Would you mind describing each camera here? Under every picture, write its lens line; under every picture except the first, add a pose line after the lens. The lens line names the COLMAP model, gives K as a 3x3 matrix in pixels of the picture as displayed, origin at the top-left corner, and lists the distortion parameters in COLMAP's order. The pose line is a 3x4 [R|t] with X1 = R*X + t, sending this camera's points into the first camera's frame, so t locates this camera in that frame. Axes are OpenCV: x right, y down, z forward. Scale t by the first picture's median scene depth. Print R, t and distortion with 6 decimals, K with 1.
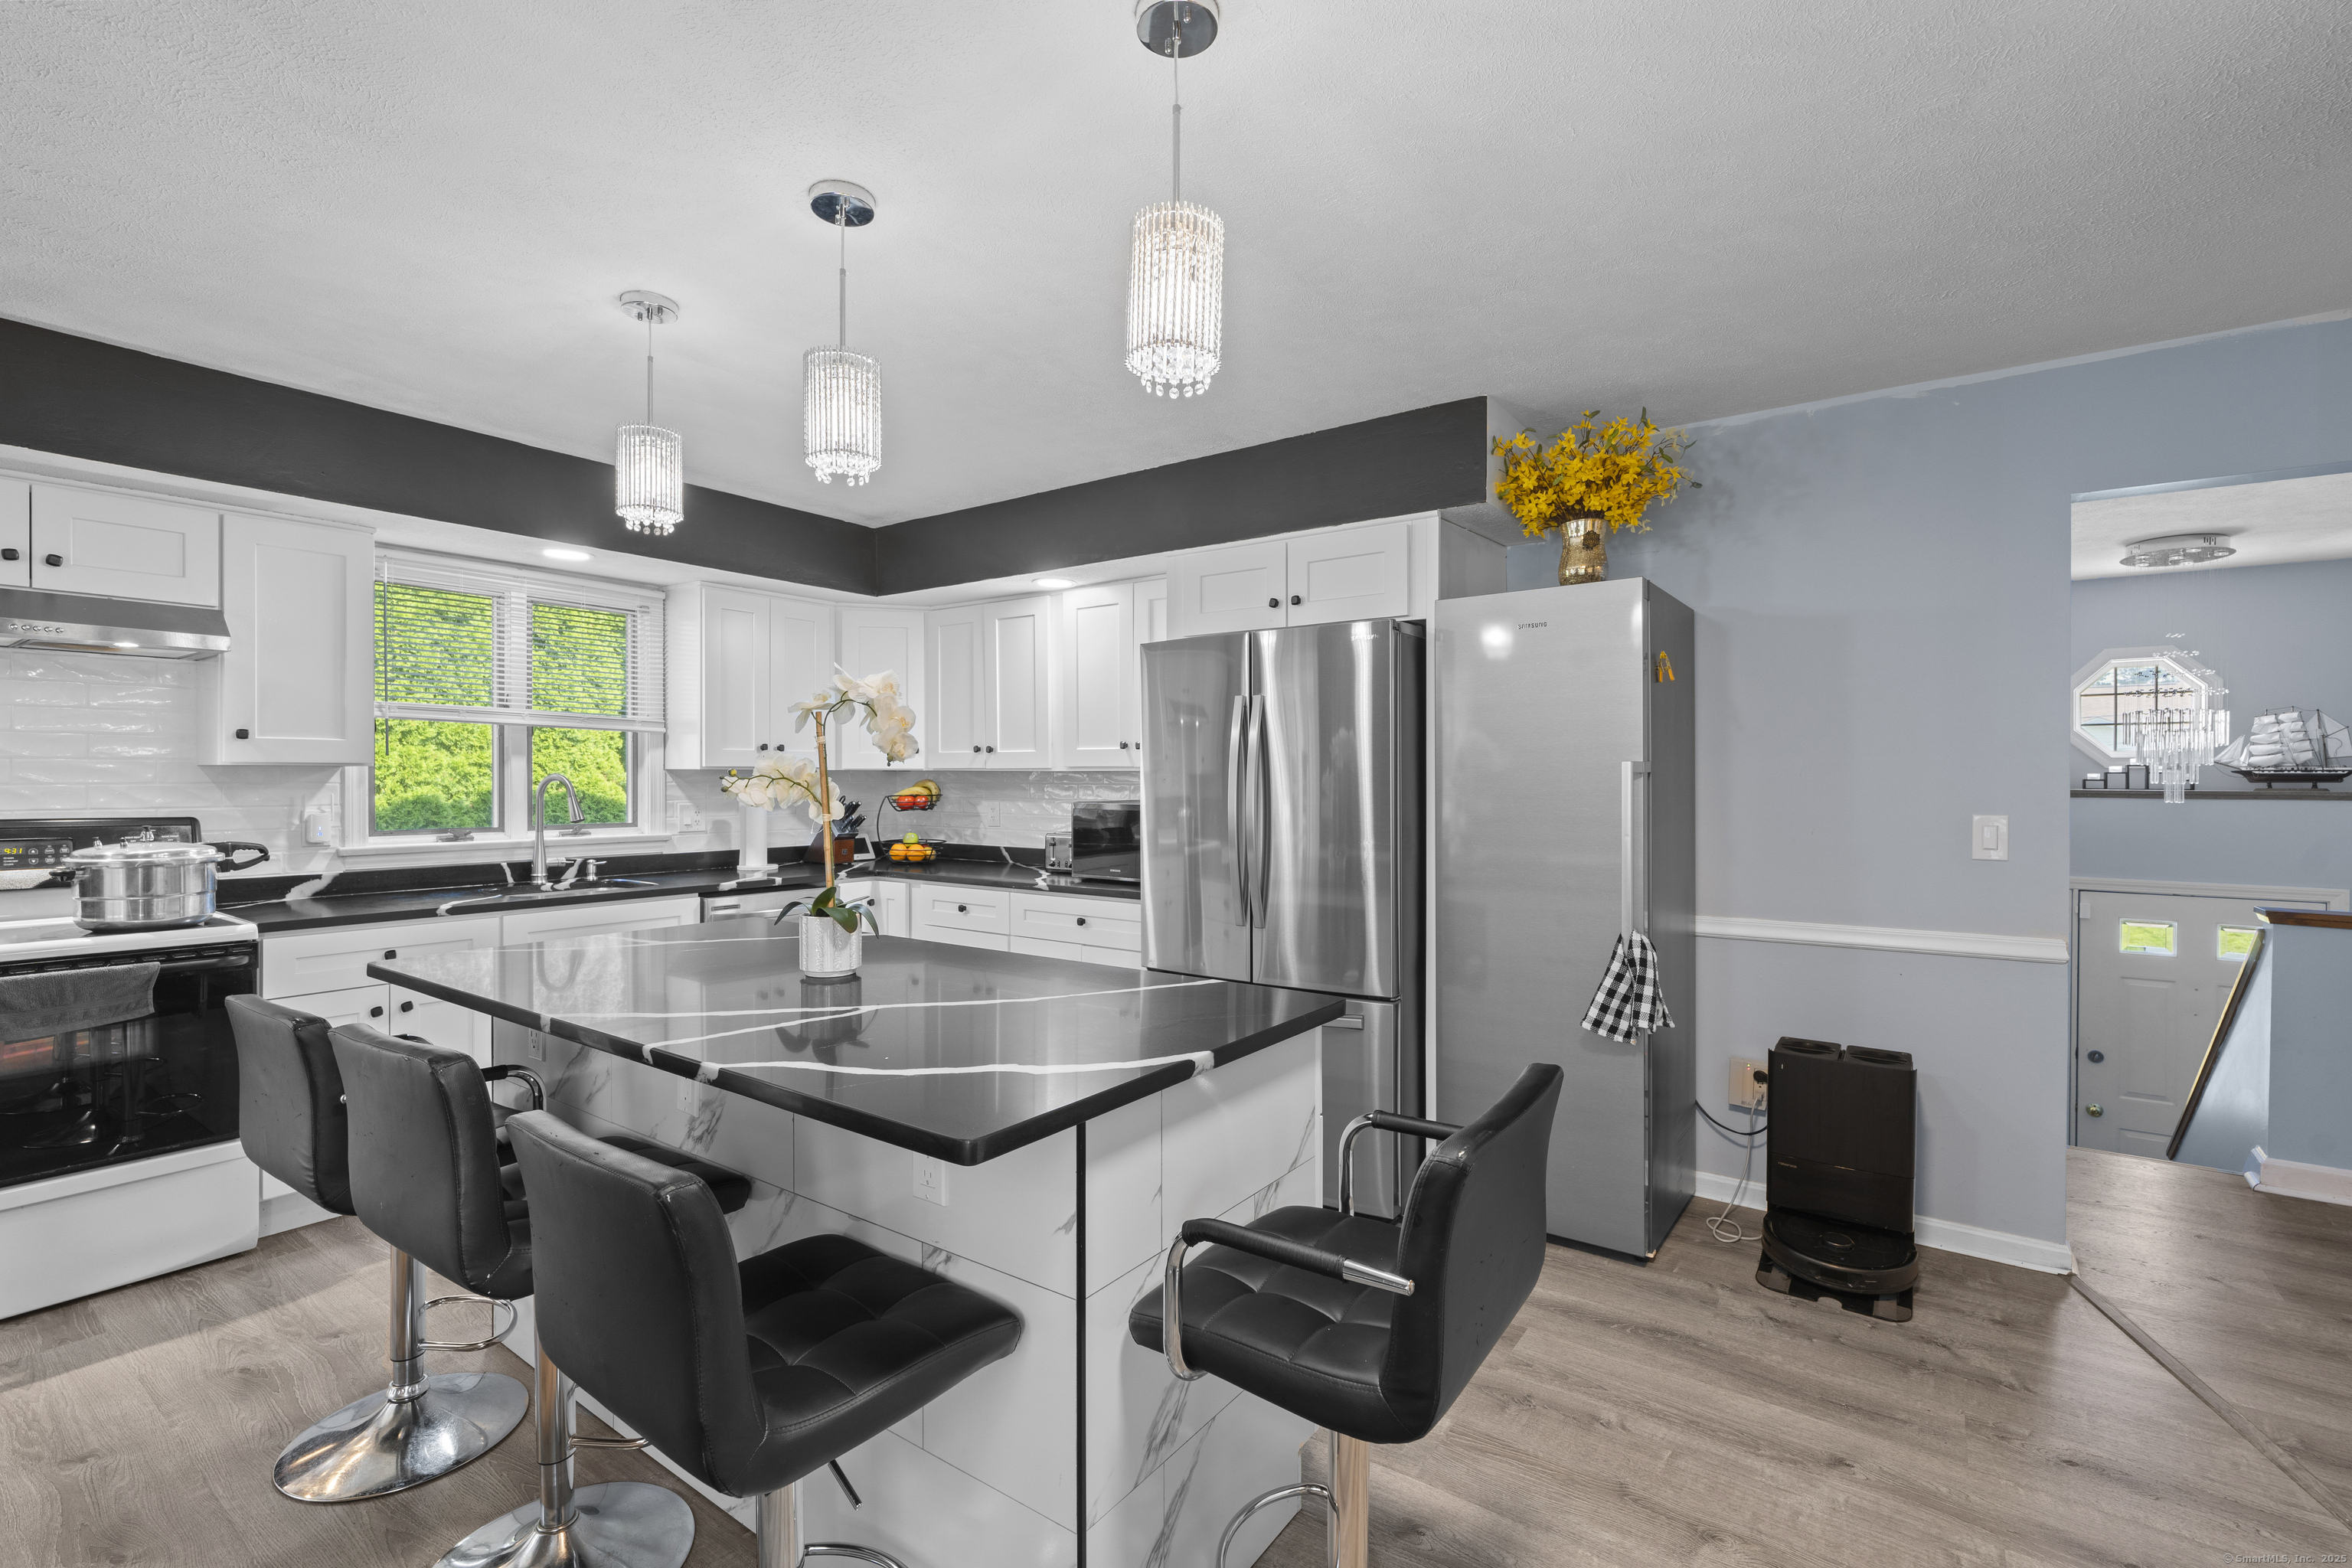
lens RADIAL K [[1048.8, 0, 1186.4], [0, 1048.8, 785.2], [0, 0, 1]] dist [-0.001315, -0.000007]
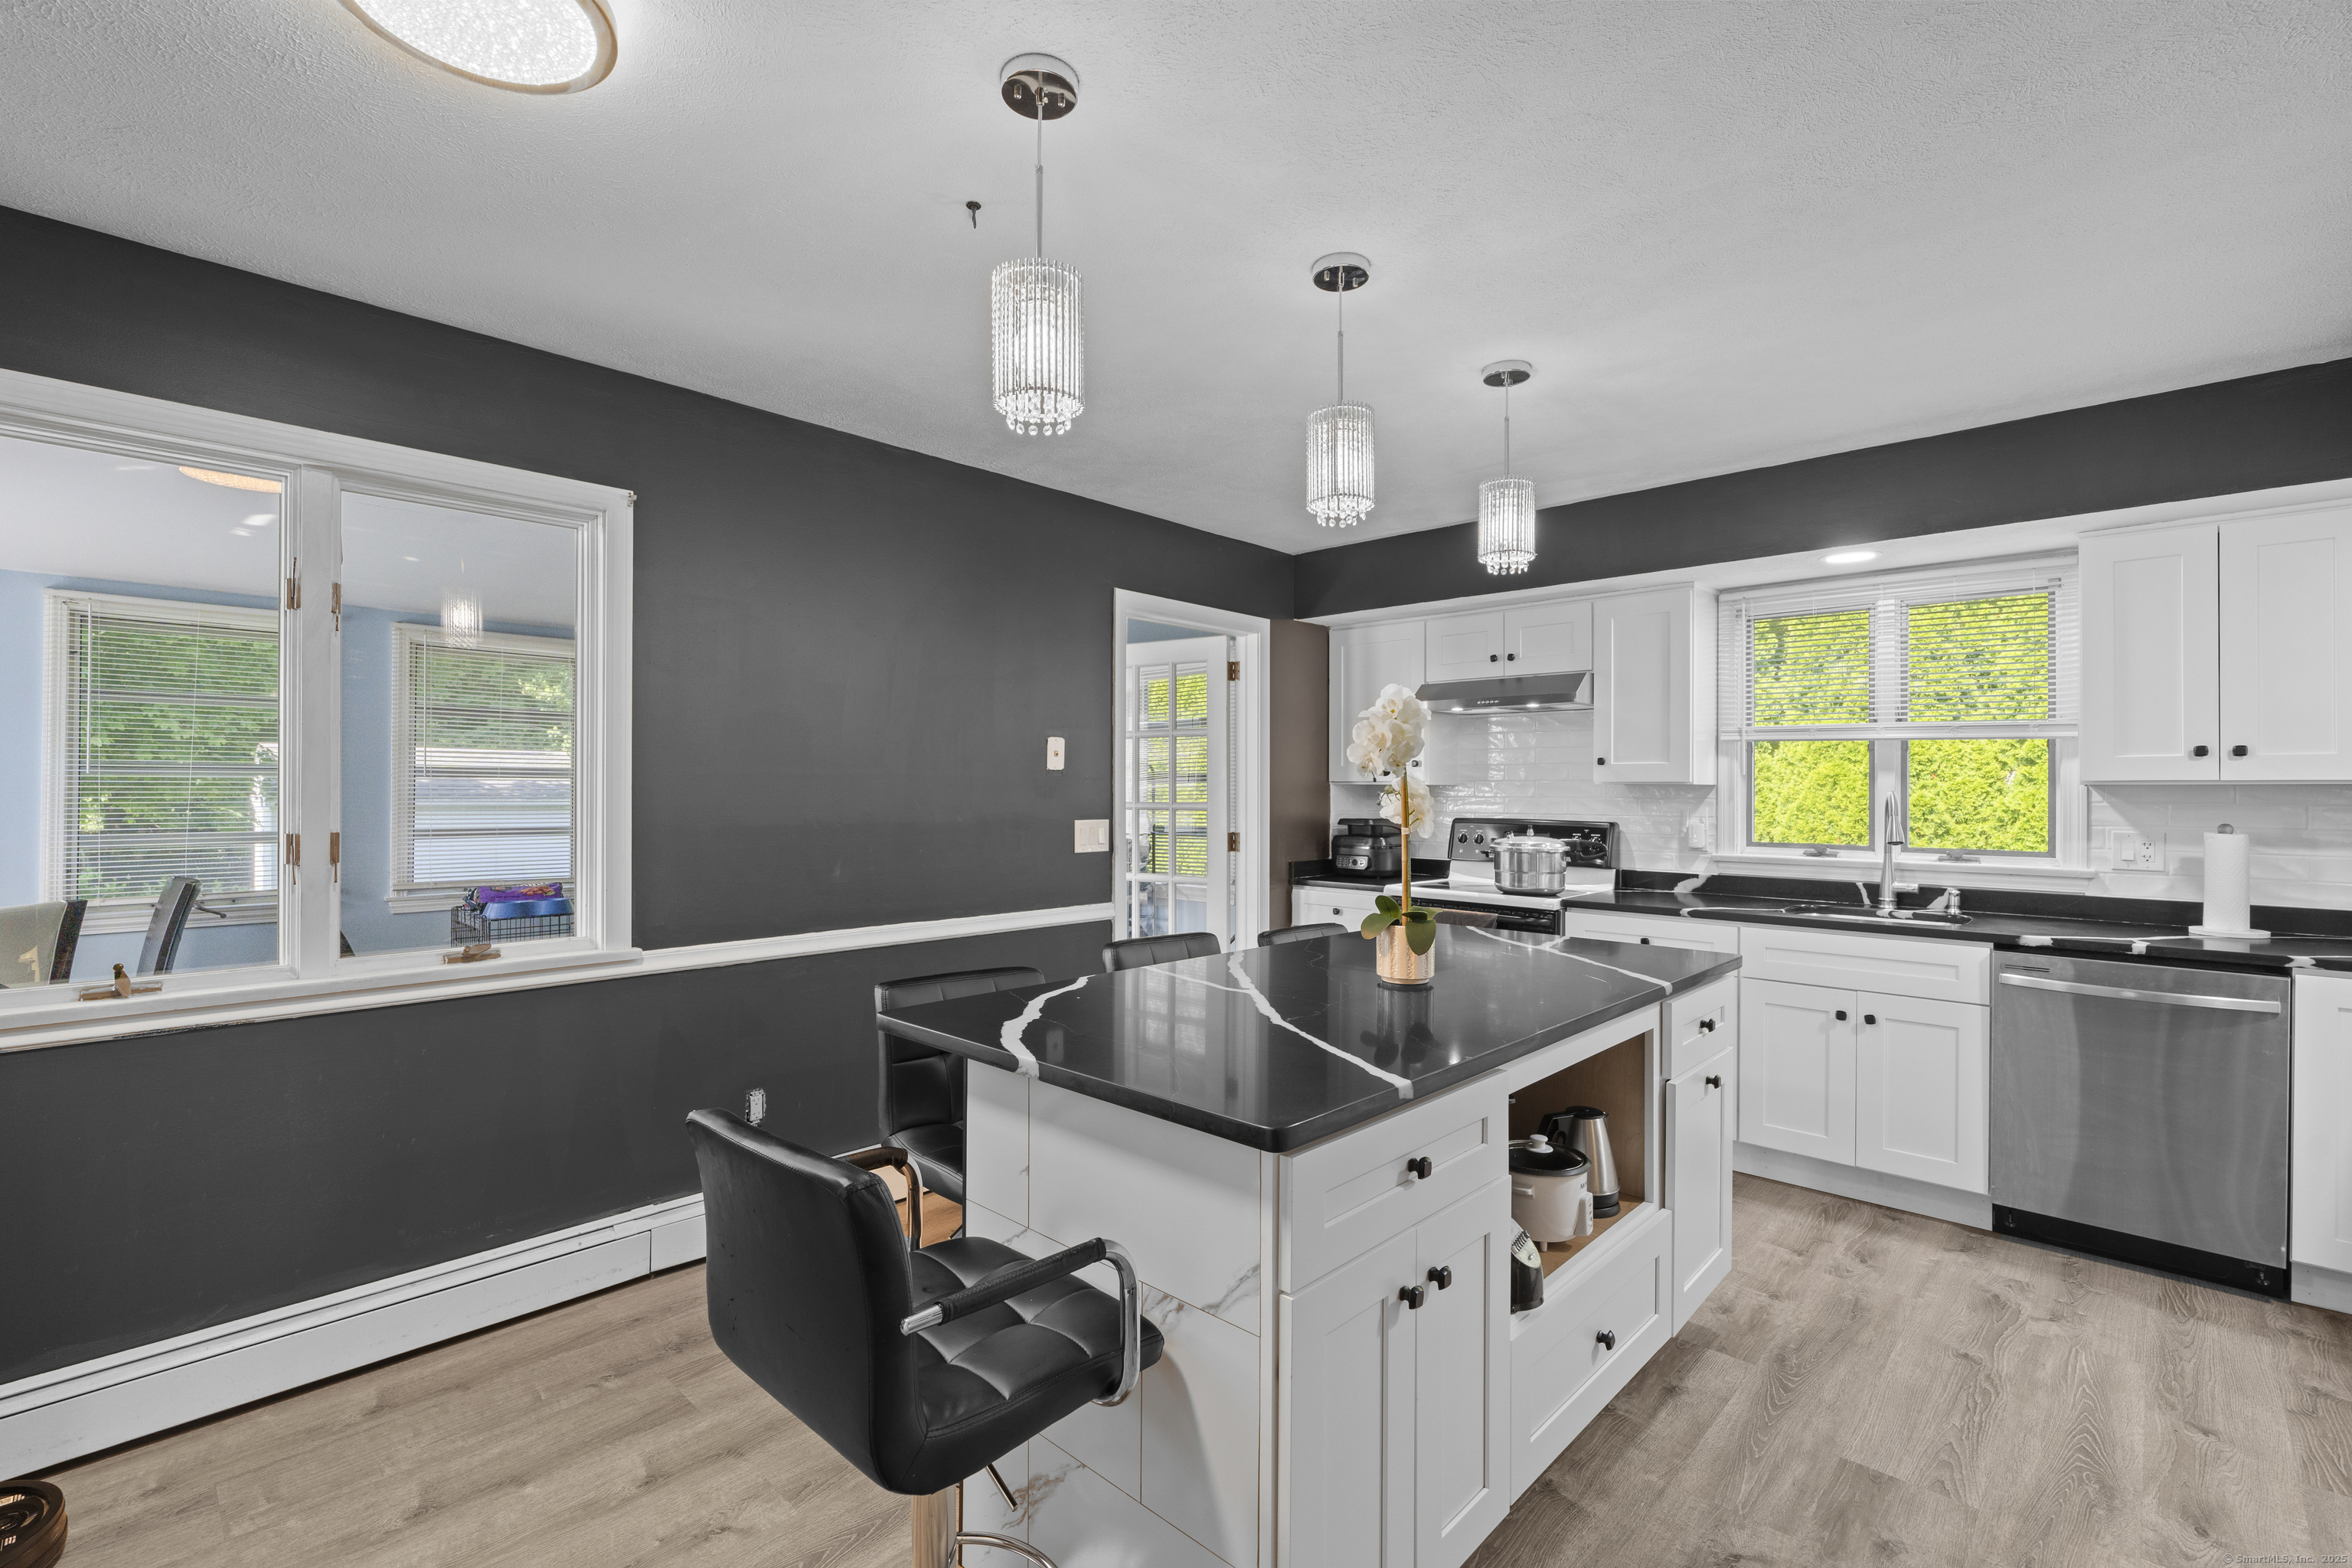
lens RADIAL K [[1048.8, 0, 1186.4], [0, 1048.8, 785.2], [0, 0, 1]] dist [-0.001315, -0.000007]
pose [[-0.147392, -0.009746, -0.989030, 0.423090], [-0.013149, 0.999882, -0.007893, -0.000447], [0.988991, 0.011842, -0.147503, 0.547083]]
